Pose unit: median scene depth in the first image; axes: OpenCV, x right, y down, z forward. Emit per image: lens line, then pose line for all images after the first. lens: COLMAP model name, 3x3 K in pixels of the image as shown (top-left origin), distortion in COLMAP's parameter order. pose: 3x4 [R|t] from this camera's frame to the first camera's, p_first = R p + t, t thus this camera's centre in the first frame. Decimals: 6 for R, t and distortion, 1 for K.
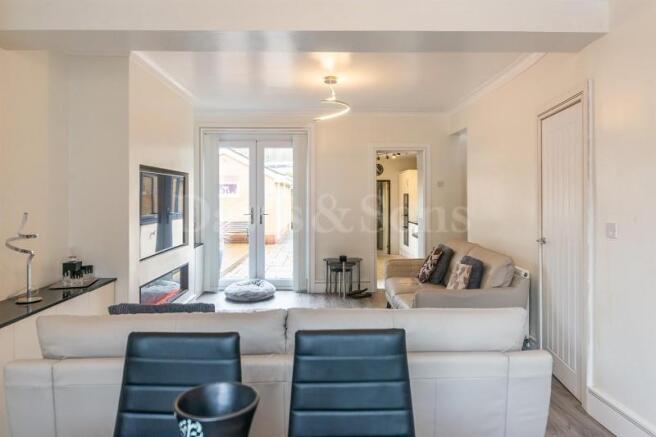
lens RADIAL K [[454.2, 0, 328.7], [0, 454.2, 200.3], [0, 0, 1]] dist [-0.007804, -0.003364]
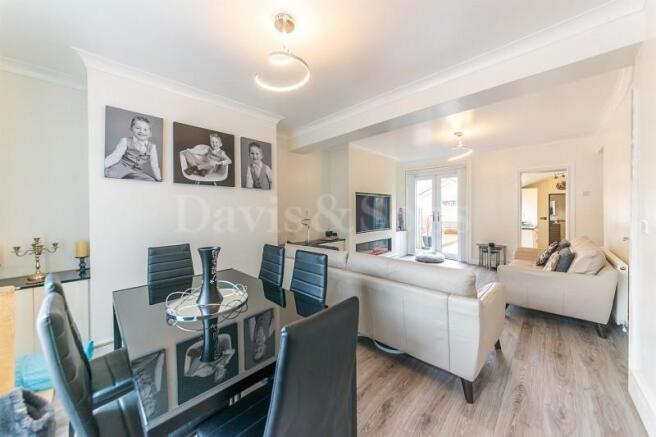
lens RADIAL K [[236.0, 0, 331.2], [0, 236.0, 218.0], [0, 0, 1]] dist [-0.000347, -0.000144]
pose [[0.697915, 0.020389, -0.715890, 0.297383], [-0.001002, 0.999621, 0.027494, 0.018119], [0.716180, -0.018471, 0.697671, 0.049784]]
